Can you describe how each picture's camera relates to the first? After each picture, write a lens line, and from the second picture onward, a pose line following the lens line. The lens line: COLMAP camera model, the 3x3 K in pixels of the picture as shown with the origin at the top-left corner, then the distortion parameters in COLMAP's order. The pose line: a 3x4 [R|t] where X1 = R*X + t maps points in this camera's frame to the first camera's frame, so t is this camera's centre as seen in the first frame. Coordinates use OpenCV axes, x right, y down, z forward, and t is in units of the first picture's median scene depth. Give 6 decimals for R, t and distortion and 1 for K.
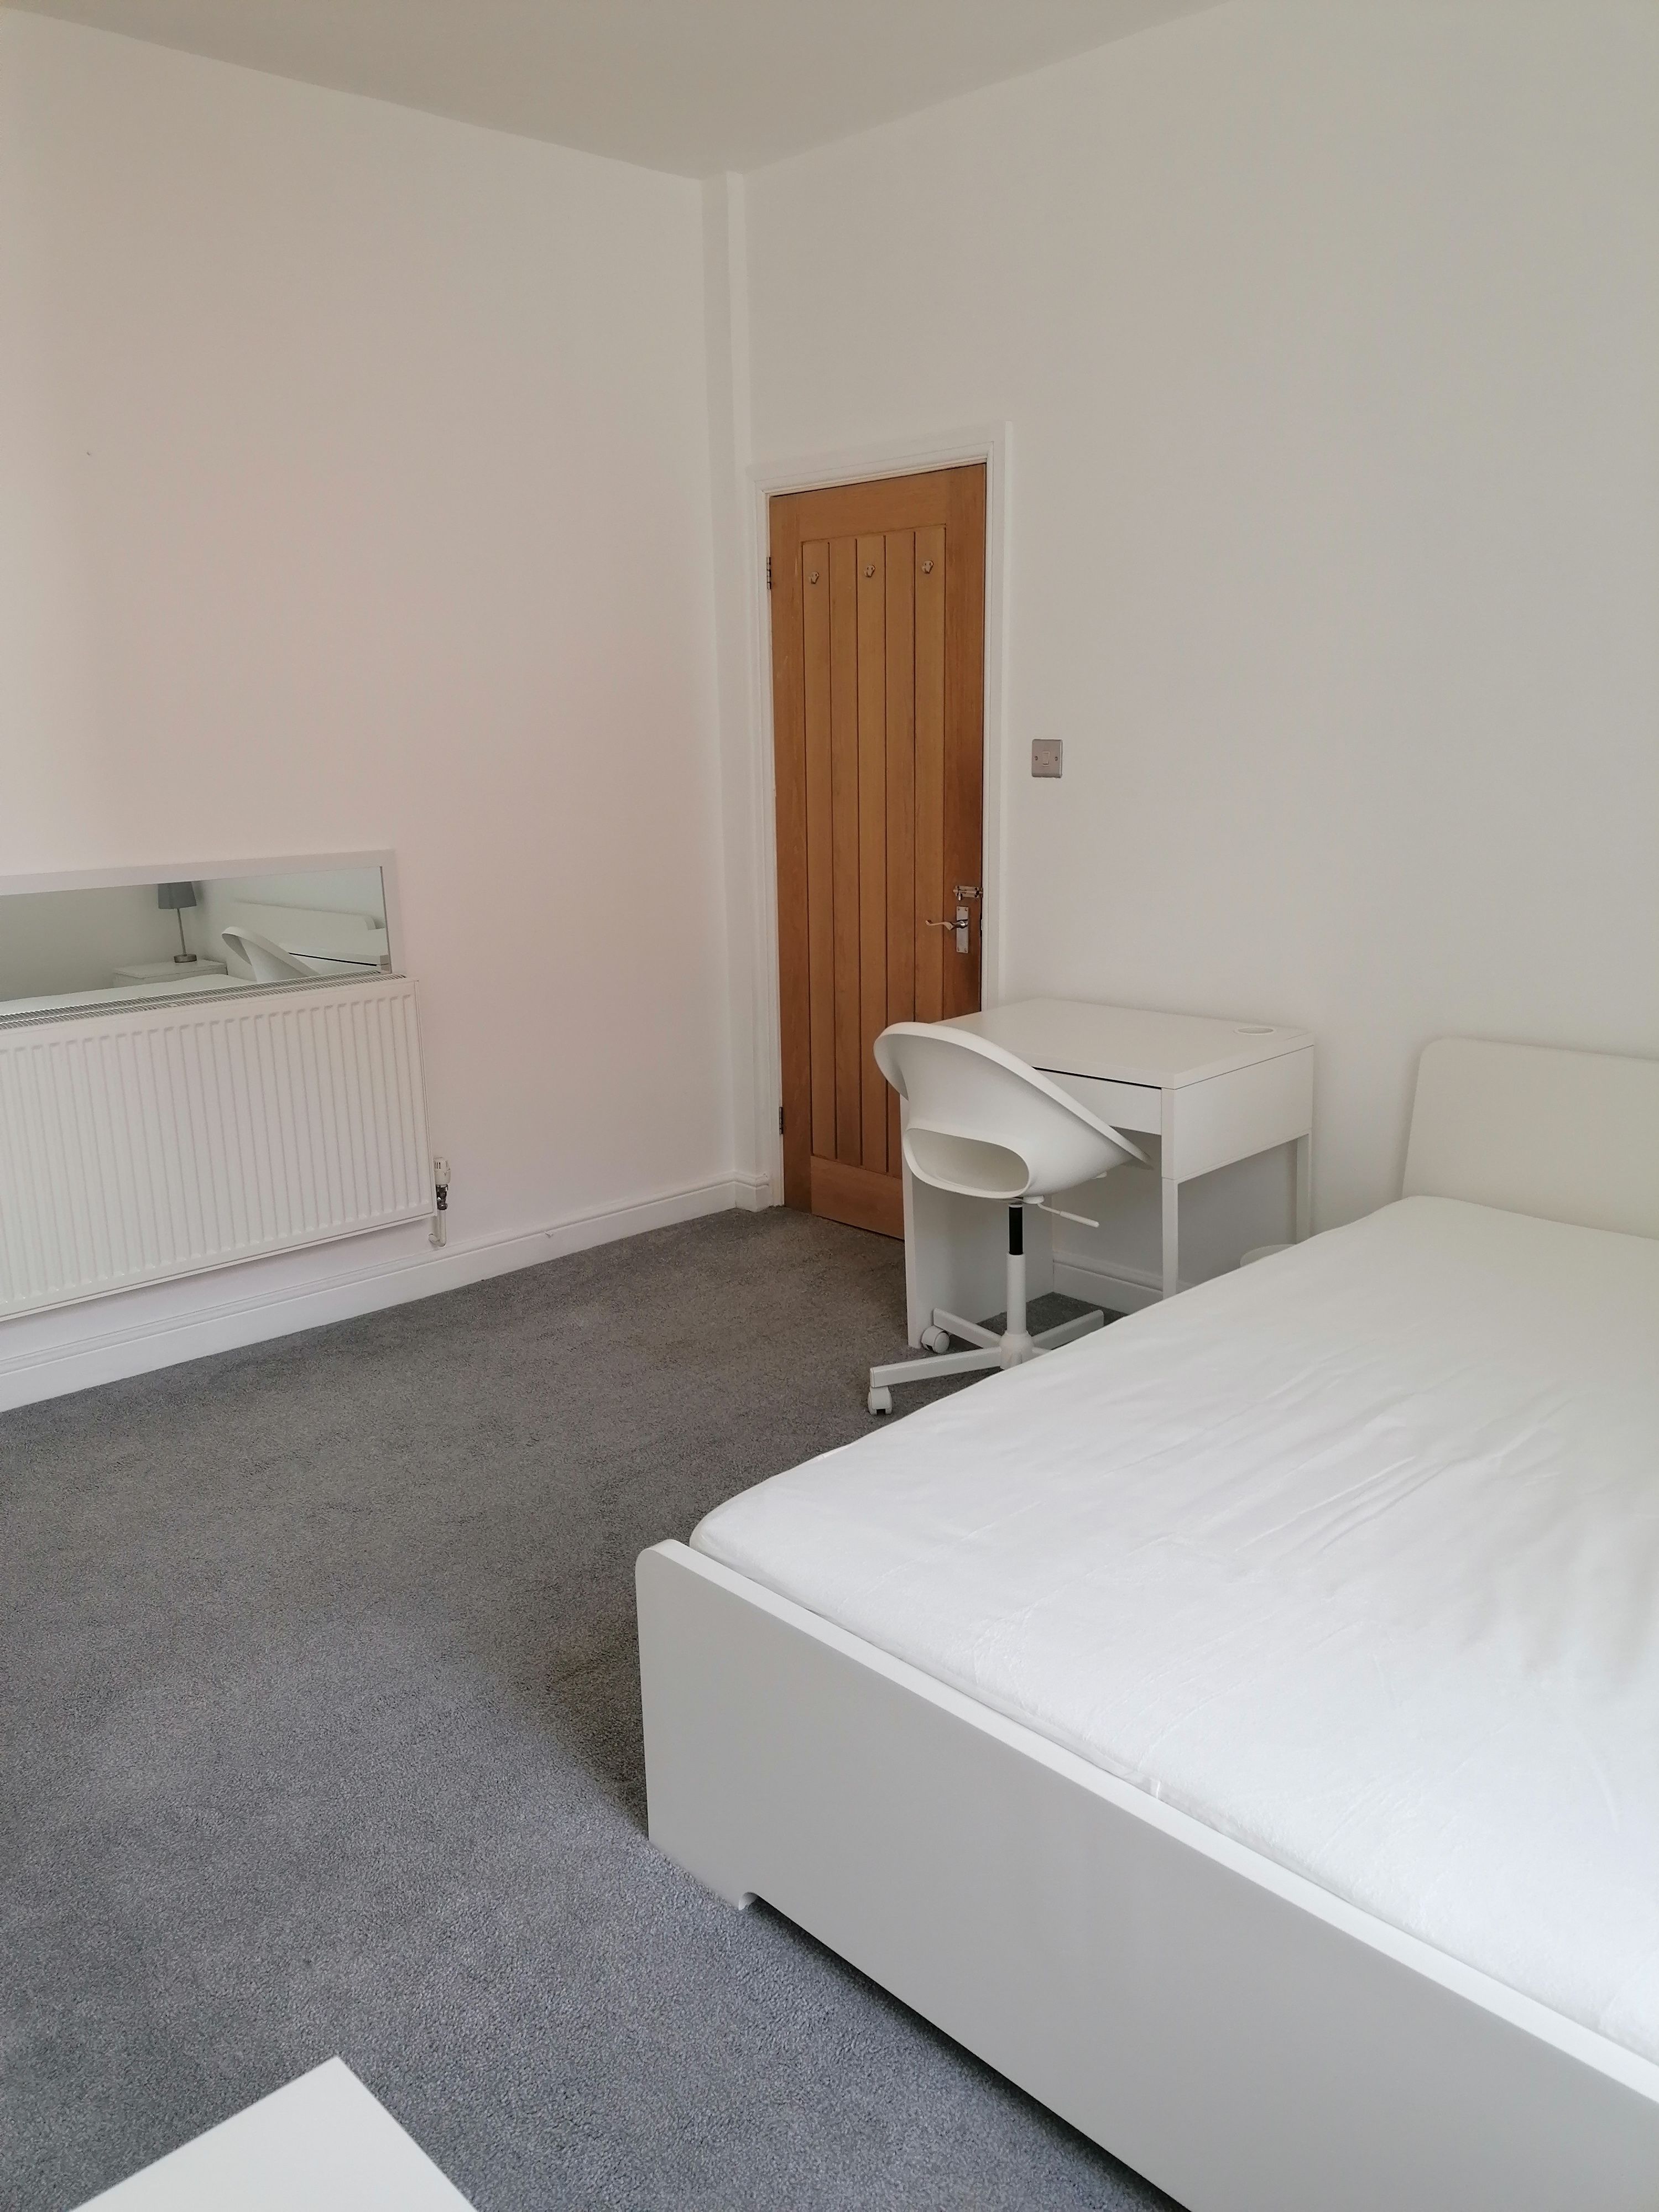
lens RADIAL K [[1652.6, 0, 829.5], [0, 1652.6, 1106.0], [0, 0, 1]] dist [0.114493, -0.133342]
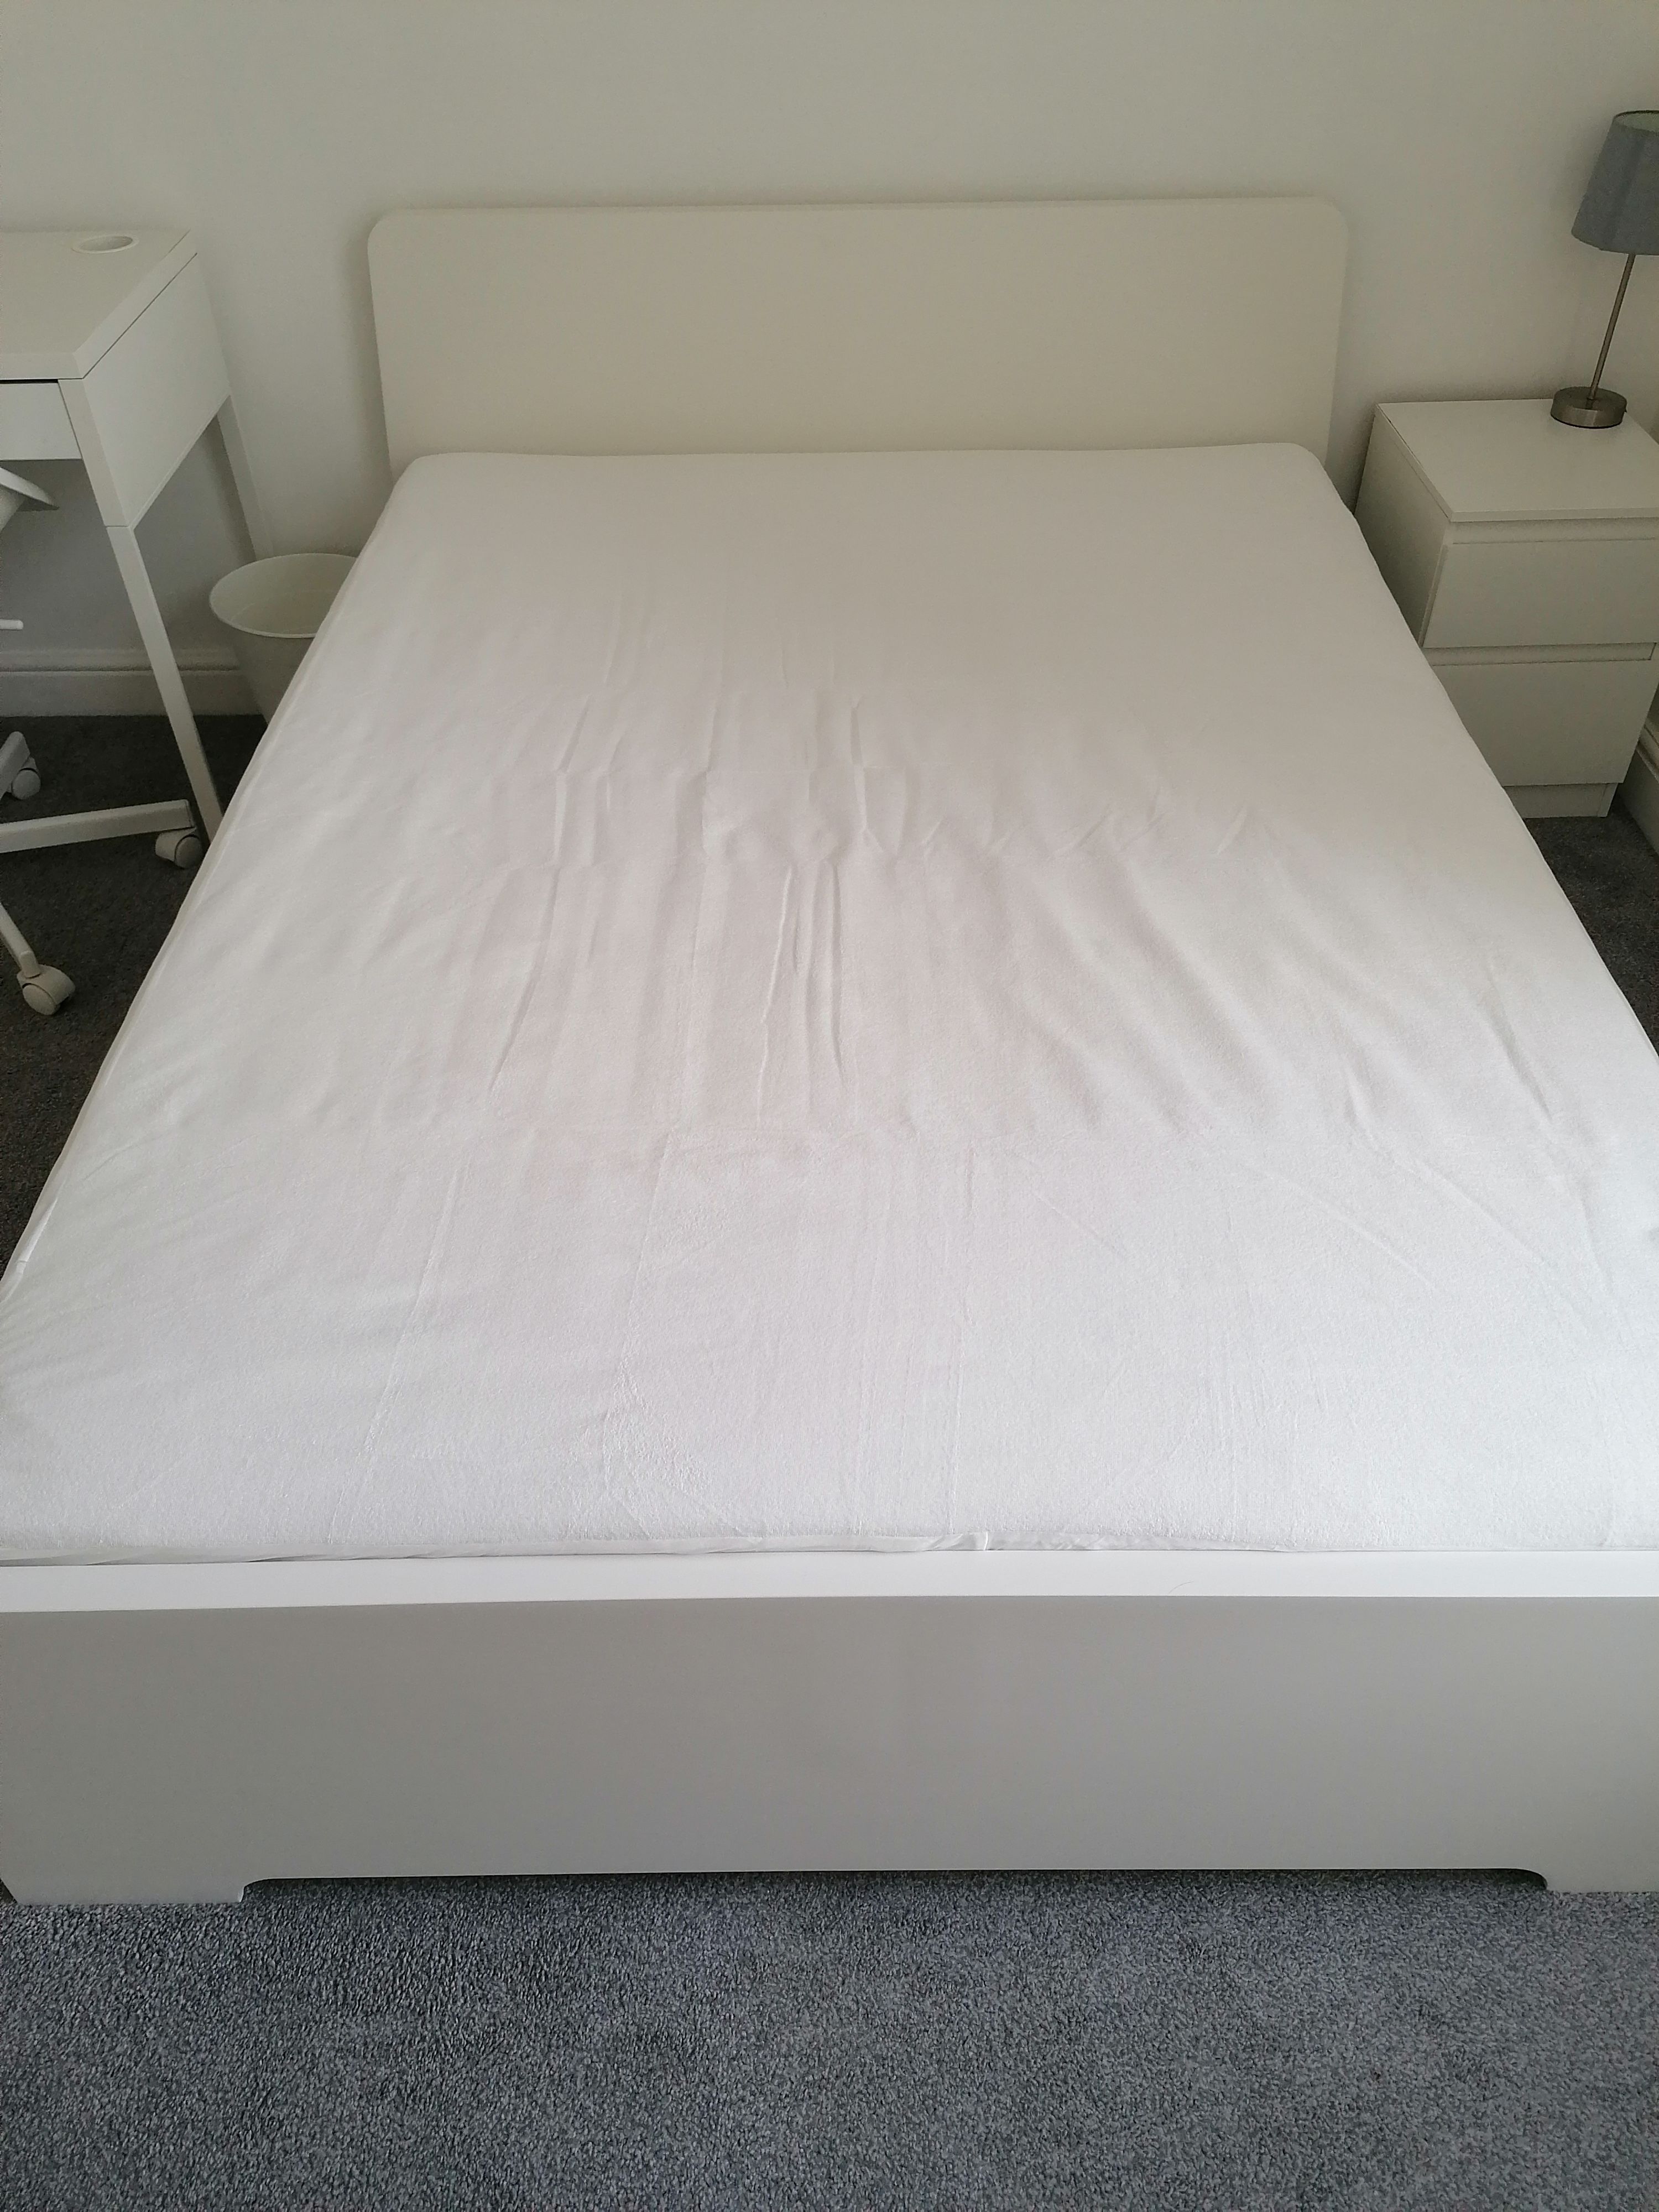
lens RADIAL K [[1652.6, 0, 829.5], [0, 1652.6, 1106.0], [0, 0, 1]] dist [0.114493, -0.133342]
pose [[0.687942, -0.462958, 0.558933, -0.110738], [0.155365, 0.846216, 0.509686, -0.081746], [-0.708941, -0.263796, 0.654075, 0.445277]]
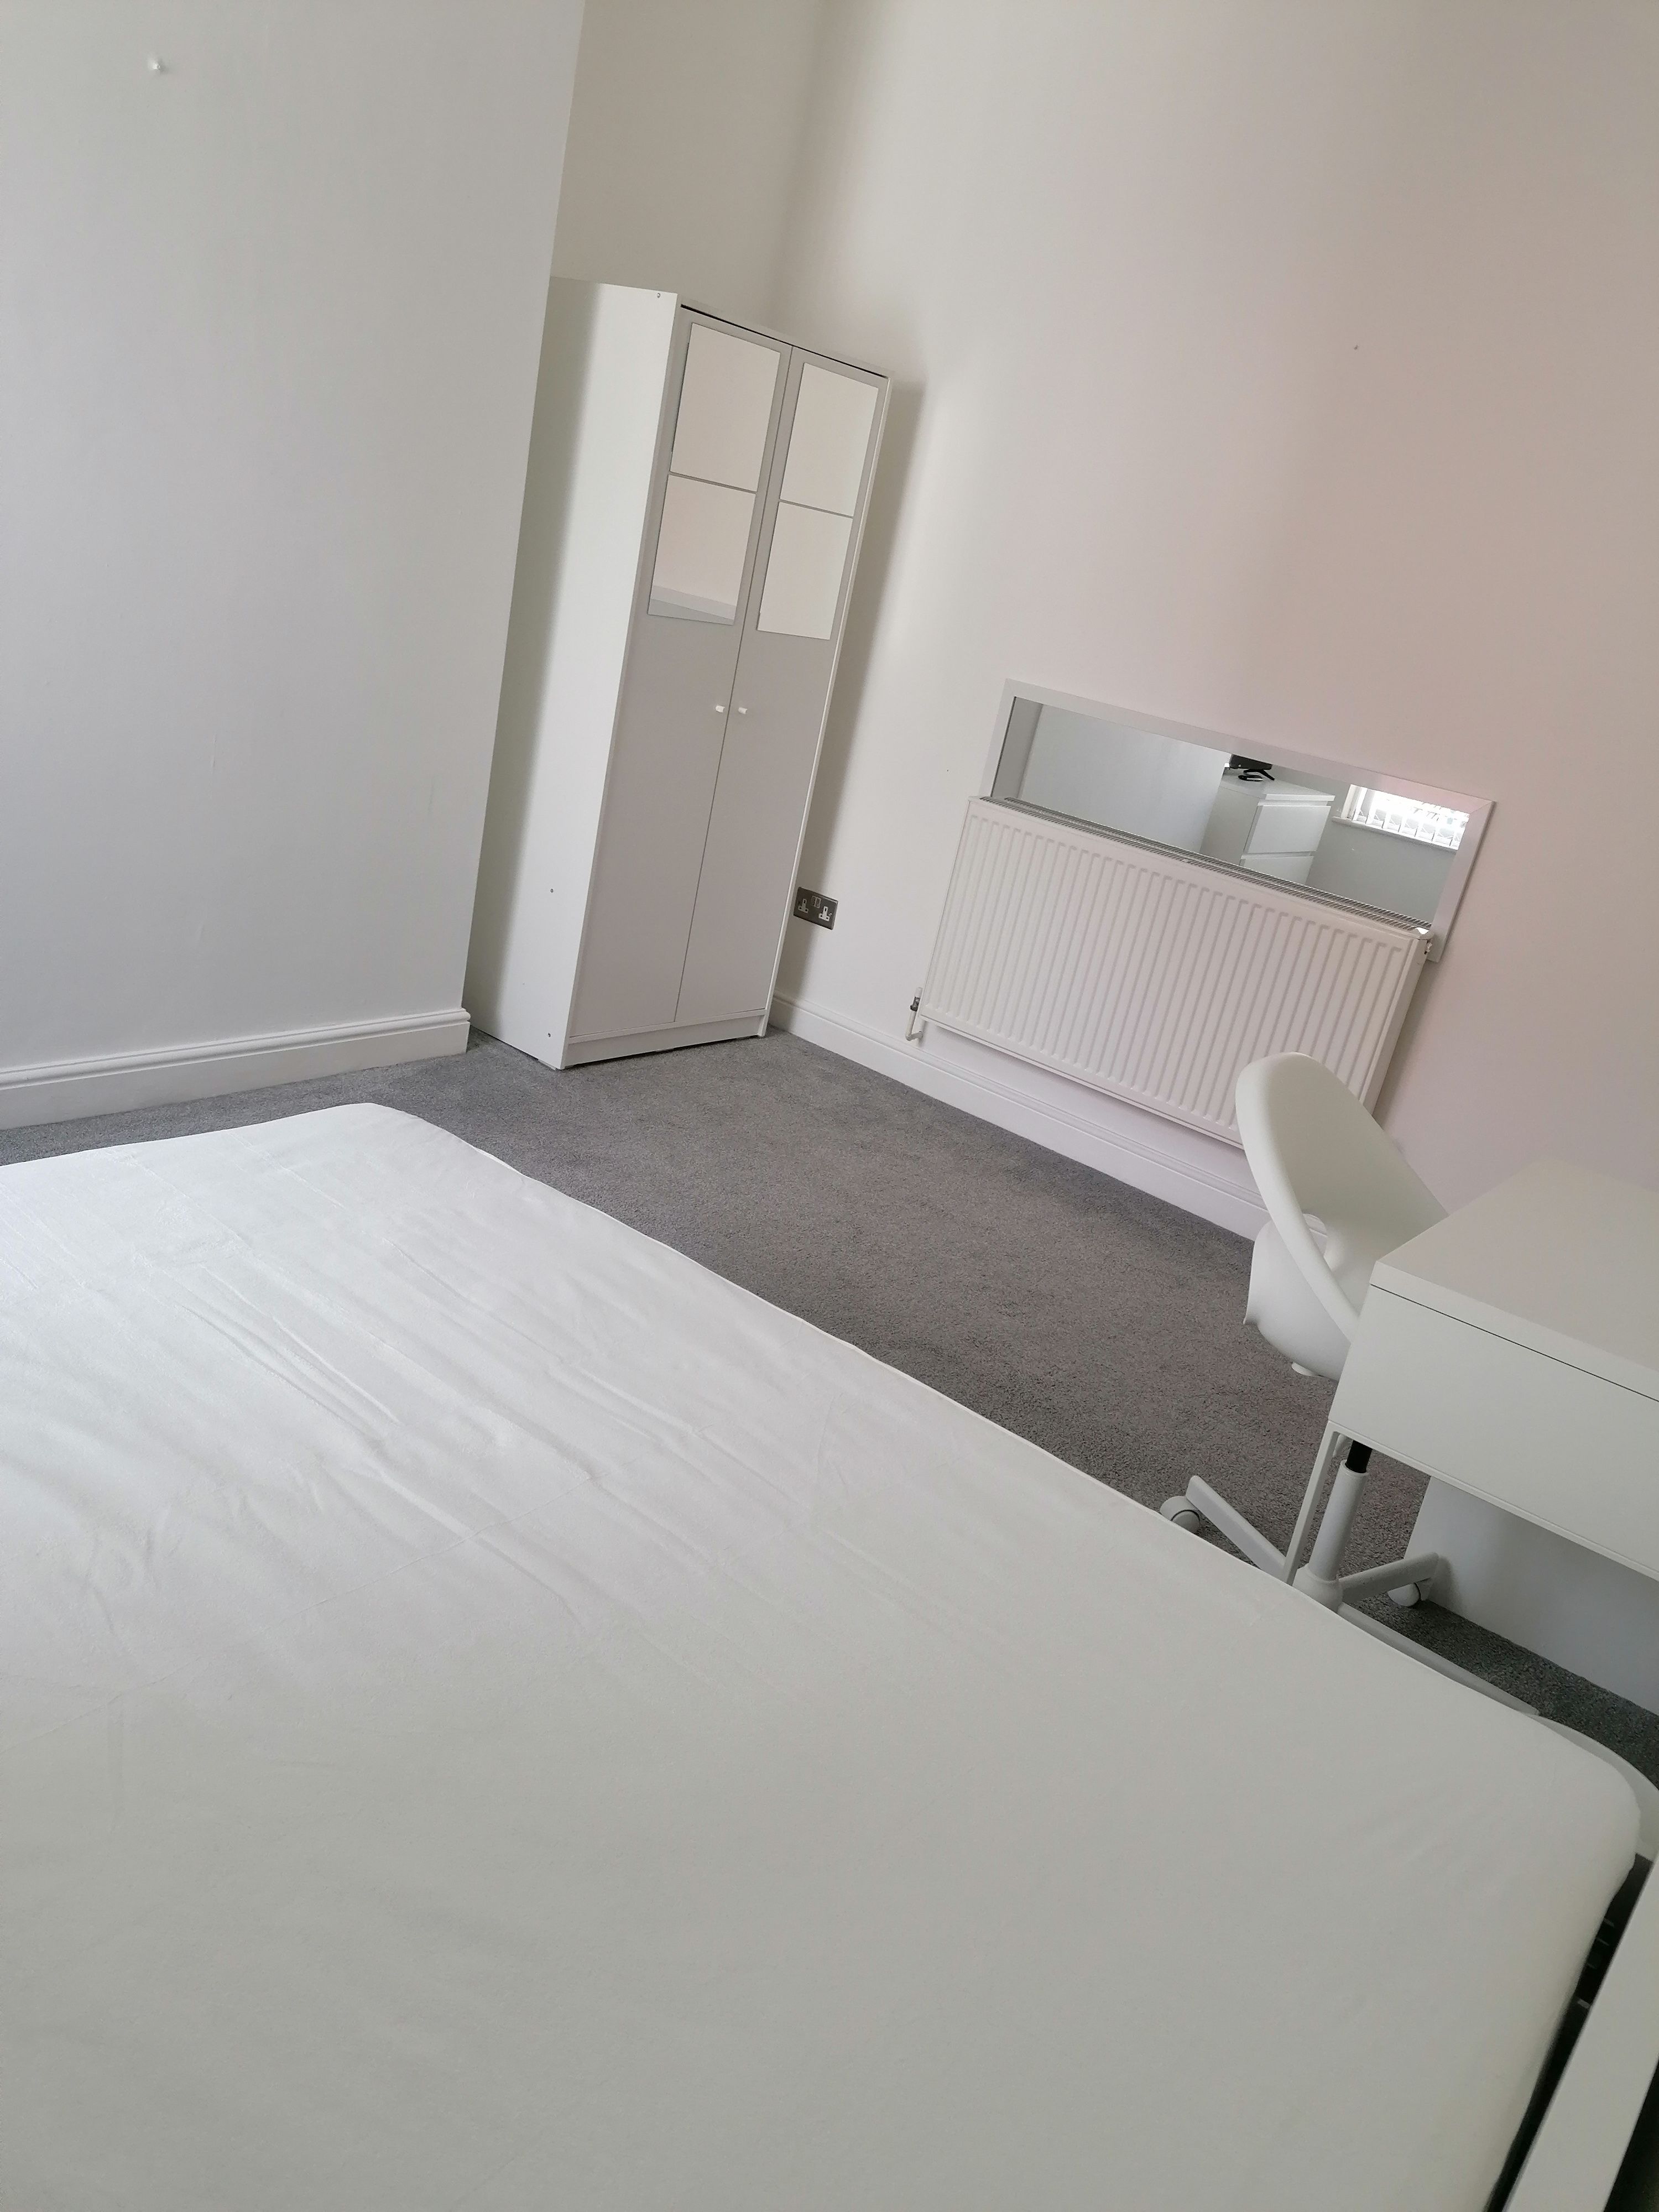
lens RADIAL K [[1652.6, 0, 829.5], [0, 1652.6, 1106.0], [0, 0, 1]] dist [0.114493, -0.133342]
pose [[0.138527, 0.377461, -0.915605, 1.012272], [-0.418235, 0.860330, 0.291396, -0.228718], [0.897714, 0.342572, 0.277047, 0.882985]]
